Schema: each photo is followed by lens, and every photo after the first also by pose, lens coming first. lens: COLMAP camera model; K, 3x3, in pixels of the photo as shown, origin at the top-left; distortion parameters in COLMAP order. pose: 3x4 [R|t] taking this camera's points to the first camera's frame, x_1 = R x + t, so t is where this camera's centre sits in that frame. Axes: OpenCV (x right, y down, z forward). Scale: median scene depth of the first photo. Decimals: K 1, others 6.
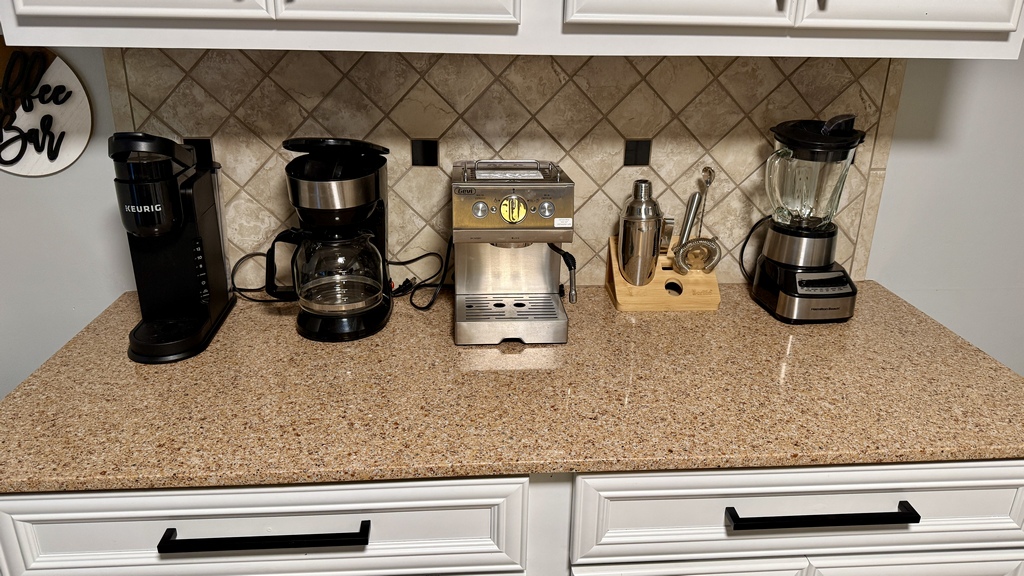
lens RADIAL K [[732.2, 0, 512.0], [0, 732.2, 288.0], [0, 0, 1]] dist [0.065299, -0.092176]
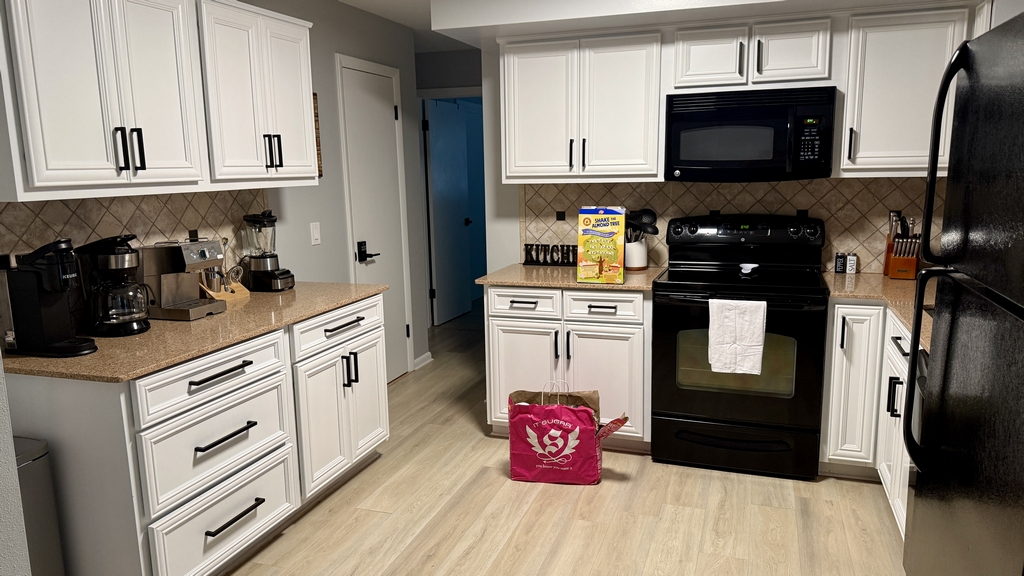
lens RADIAL K [[732.2, 0, 512.0], [0, 732.2, 288.0], [0, 0, 1]] dist [0.065299, -0.092176]
pose [[0.404579, -0.178478, 0.896918, -1.511745], [0.350223, 0.936238, 0.028324, 0.239130], [-0.844784, 0.302662, 0.441289, -0.748590]]
